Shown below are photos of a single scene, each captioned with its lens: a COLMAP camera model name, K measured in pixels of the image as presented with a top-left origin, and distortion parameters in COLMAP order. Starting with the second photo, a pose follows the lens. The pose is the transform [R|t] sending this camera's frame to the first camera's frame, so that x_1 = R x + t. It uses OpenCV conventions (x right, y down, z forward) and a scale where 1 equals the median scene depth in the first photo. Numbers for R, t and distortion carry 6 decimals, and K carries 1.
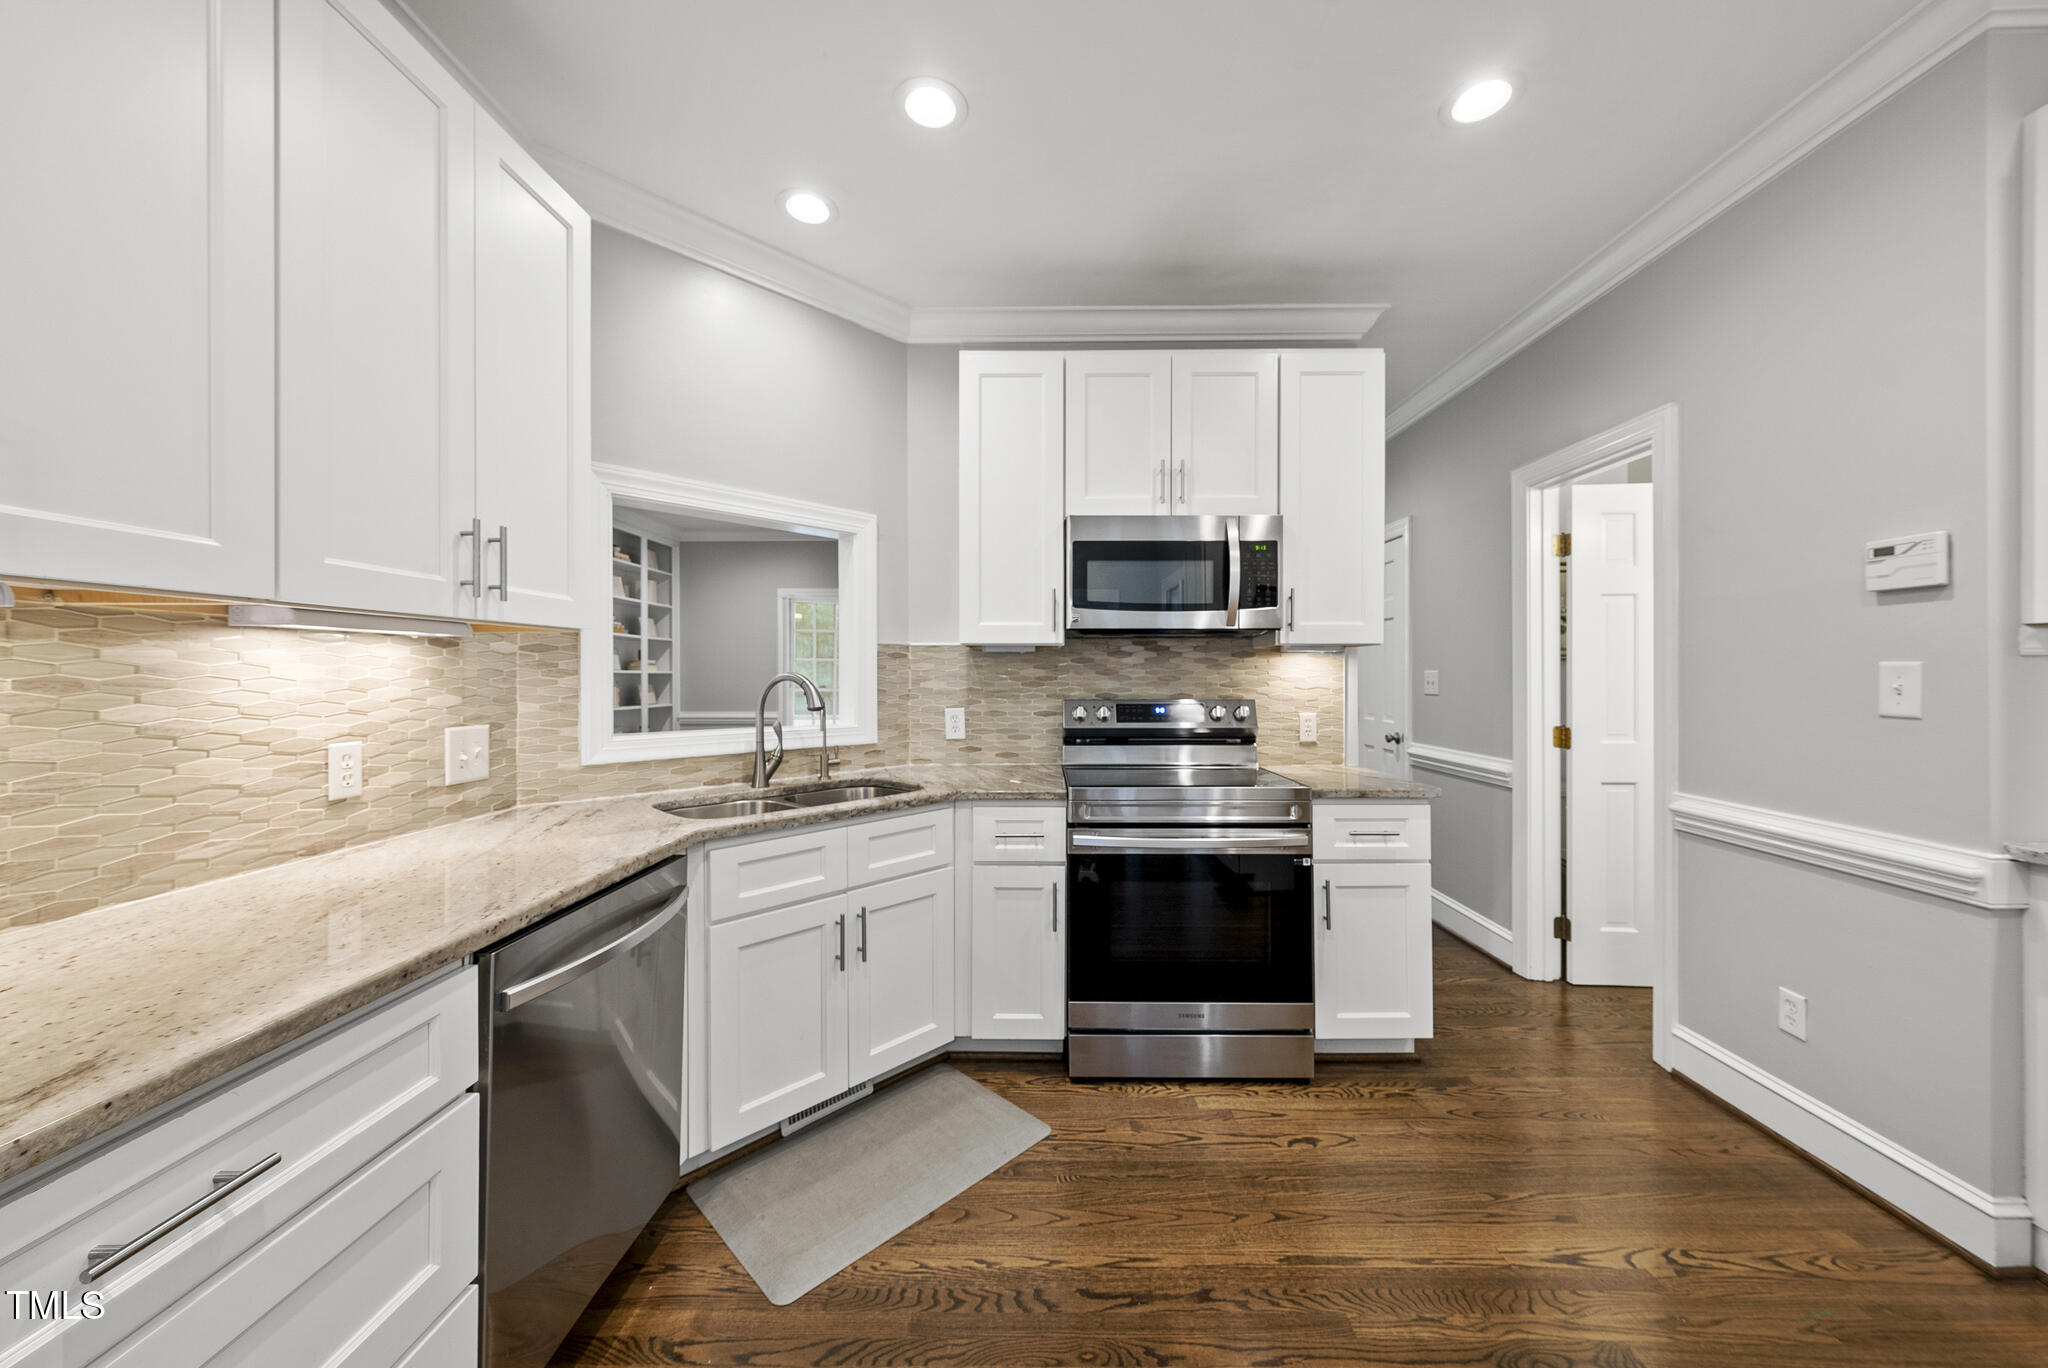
lens RADIAL K [[732.4, 0, 1028.9], [0, 732.4, 674.5], [0, 0, 1]] dist [0.000373, -0.000056]
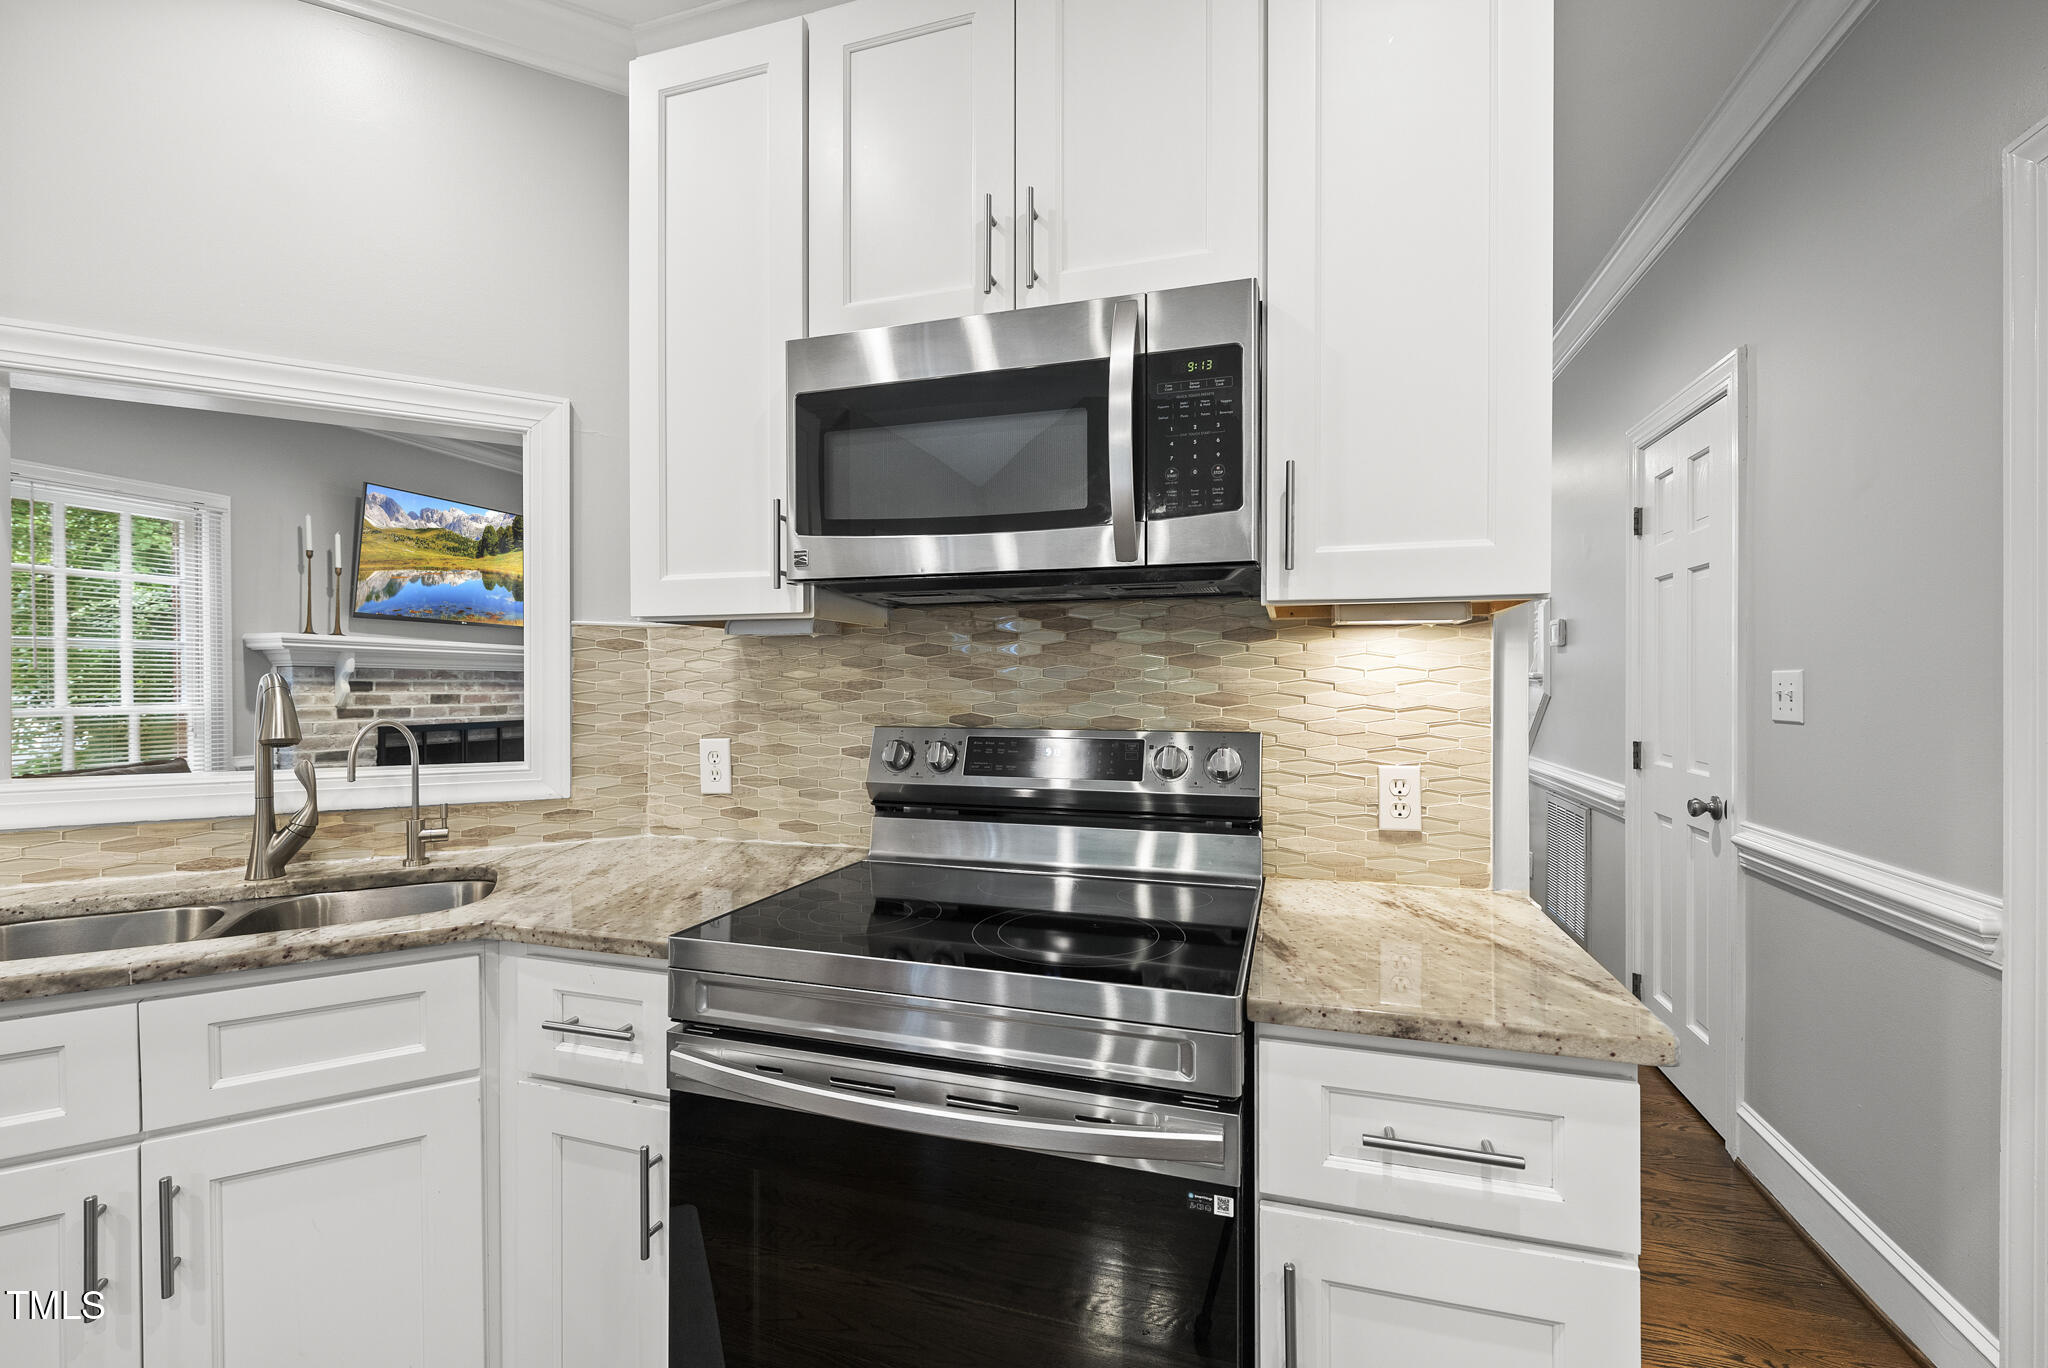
lens RADIAL K [[849.2, 0, 1028.5], [0, 849.2, 684.6], [0, 0, 1]] dist [-0.000164, -0.000227]
pose [[0.957844, 0.001194, -0.287286, 0.398561], [0.000139, 0.999989, 0.004618, 0.002708], [0.287289, -0.004463, 0.957834, 0.571909]]
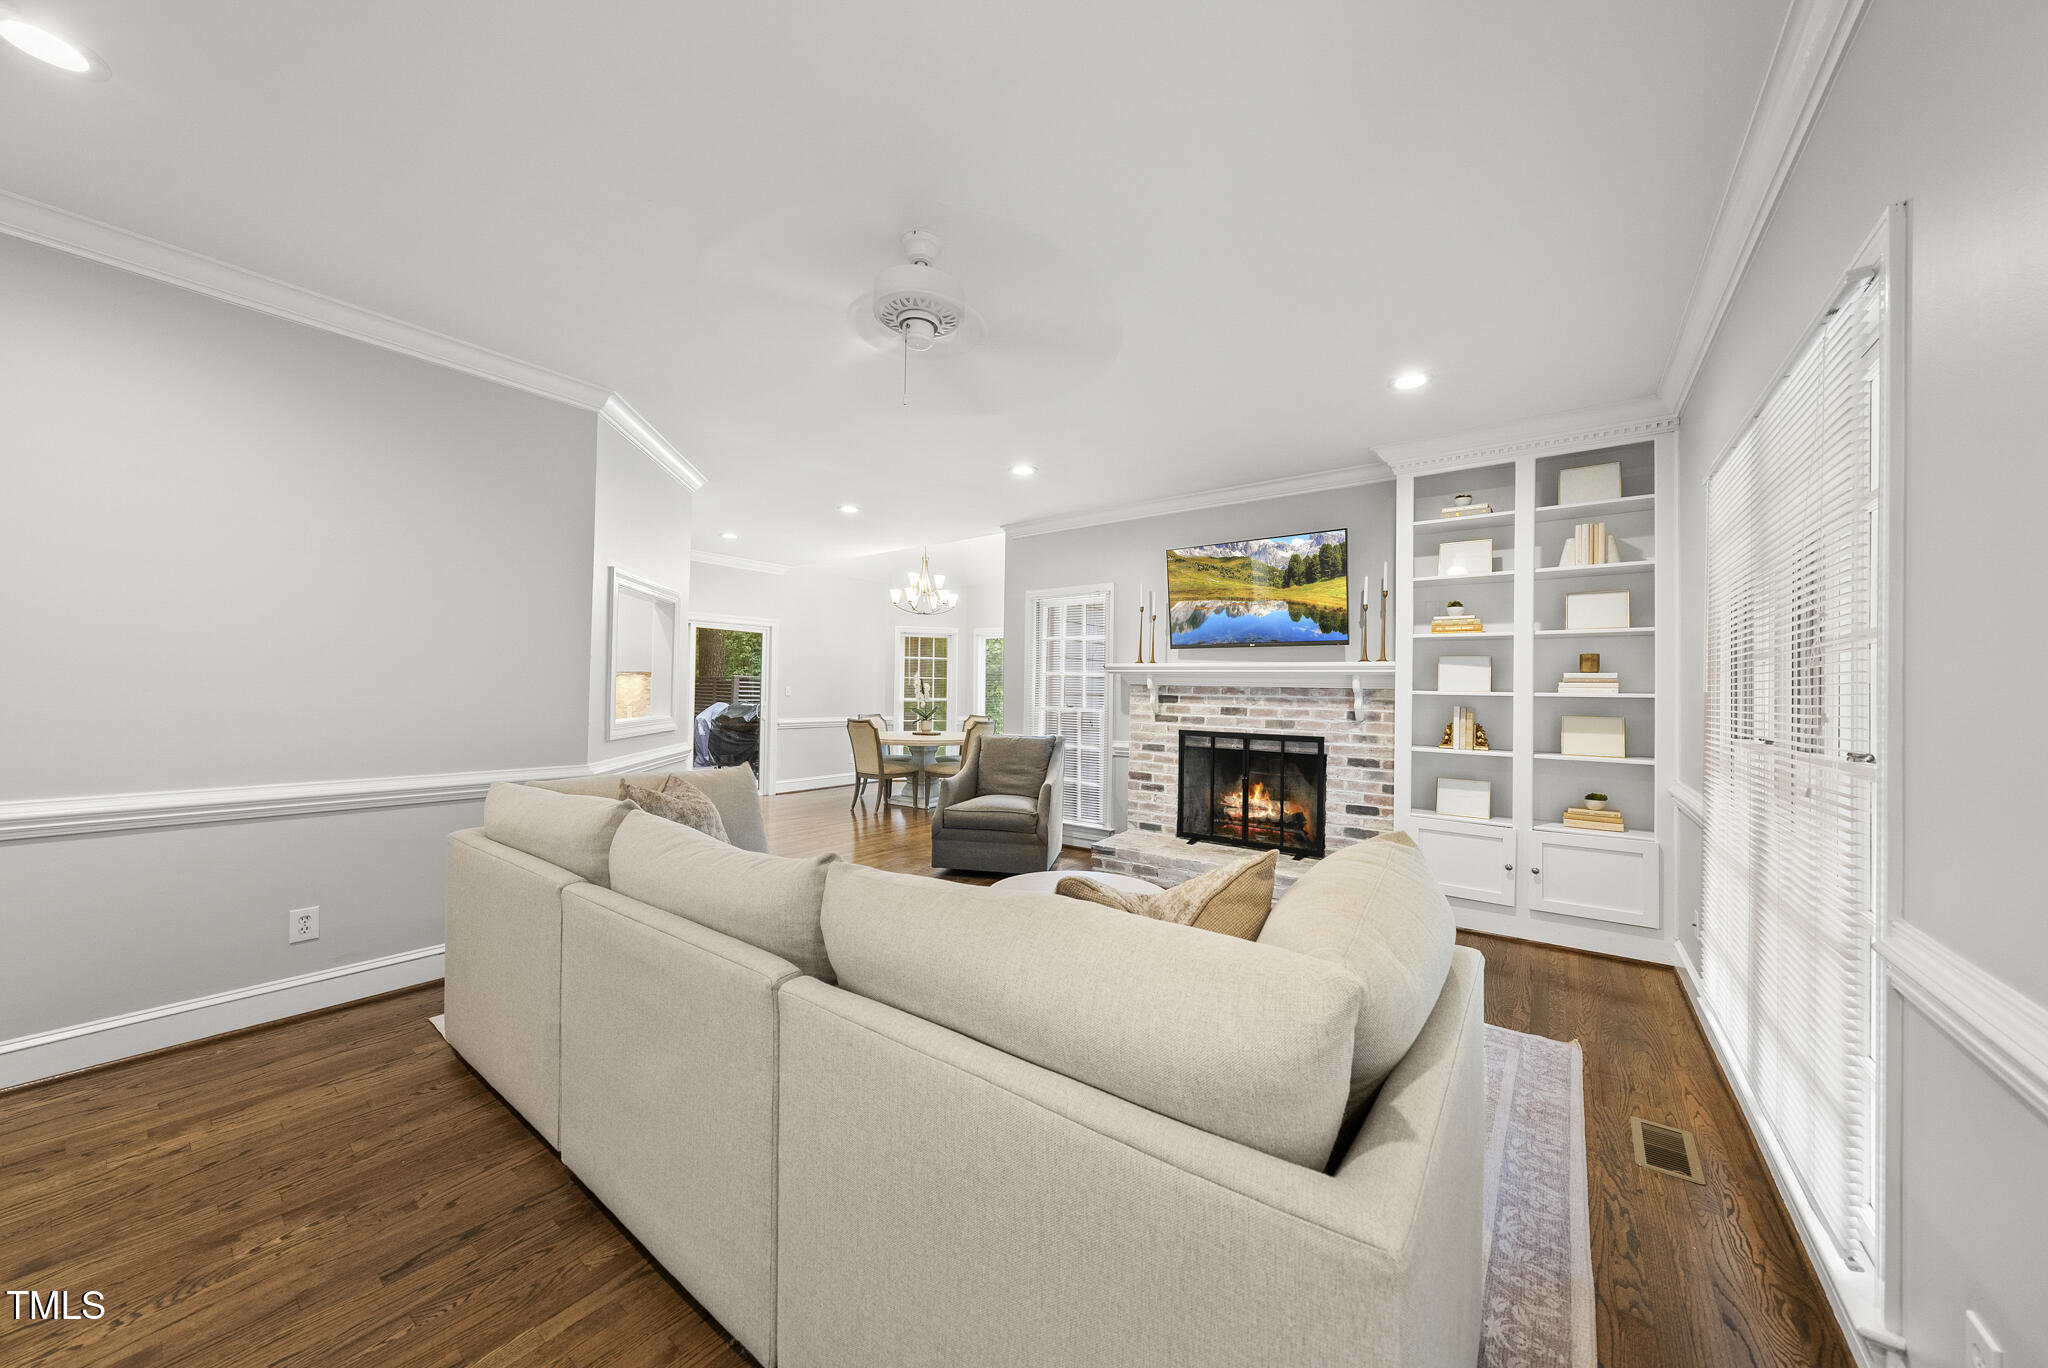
lens RADIAL K [[709.3, 0, 1026.0], [0, 709.3, 685.4], [0, 0, 1]] dist [-0.000713, 0.000384]
pose [[-0.589970, -0.016718, -0.807252, 0.436385], [-0.014509, 0.999844, -0.010103, 0.002034], [0.807295, 0.005752, -0.590121, 2.910936]]
